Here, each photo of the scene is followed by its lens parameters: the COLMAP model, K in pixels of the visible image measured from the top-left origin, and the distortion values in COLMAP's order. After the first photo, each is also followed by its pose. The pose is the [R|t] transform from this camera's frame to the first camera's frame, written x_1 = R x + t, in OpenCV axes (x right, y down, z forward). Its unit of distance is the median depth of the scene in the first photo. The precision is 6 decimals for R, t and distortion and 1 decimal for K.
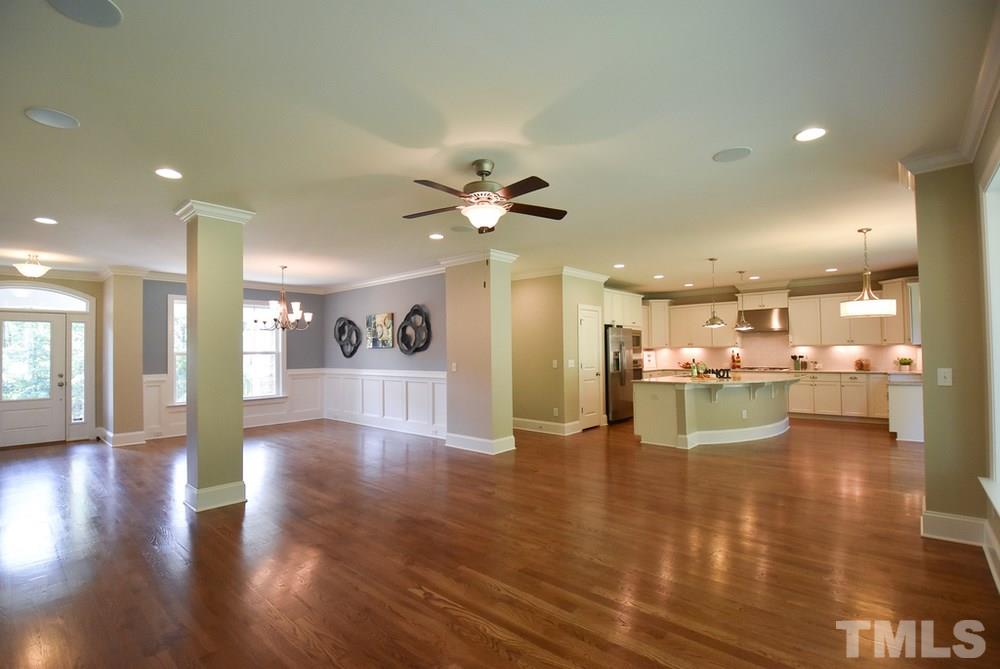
lens RADIAL K [[460.1, 0, 493.5], [0, 460.1, 340.8], [0, 0, 1]] dist [0.003244, -0.018278]
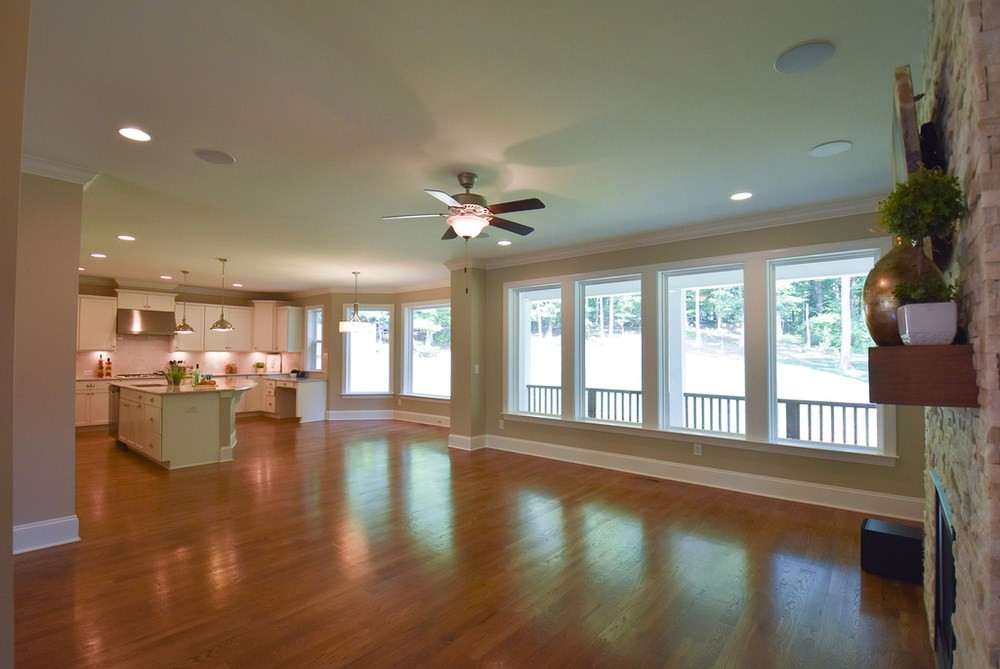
lens RADIAL K [[470.8, 0, 500.0], [0, 470.8, 334.5], [0, 0, 1]] dist [0.002636, -0.019218]
pose [[-0.047201, 0.052405, 0.997510, -0.476020], [-0.025302, 0.998240, -0.053640, 0.014945], [-0.998565, -0.027771, -0.045792, 0.420853]]
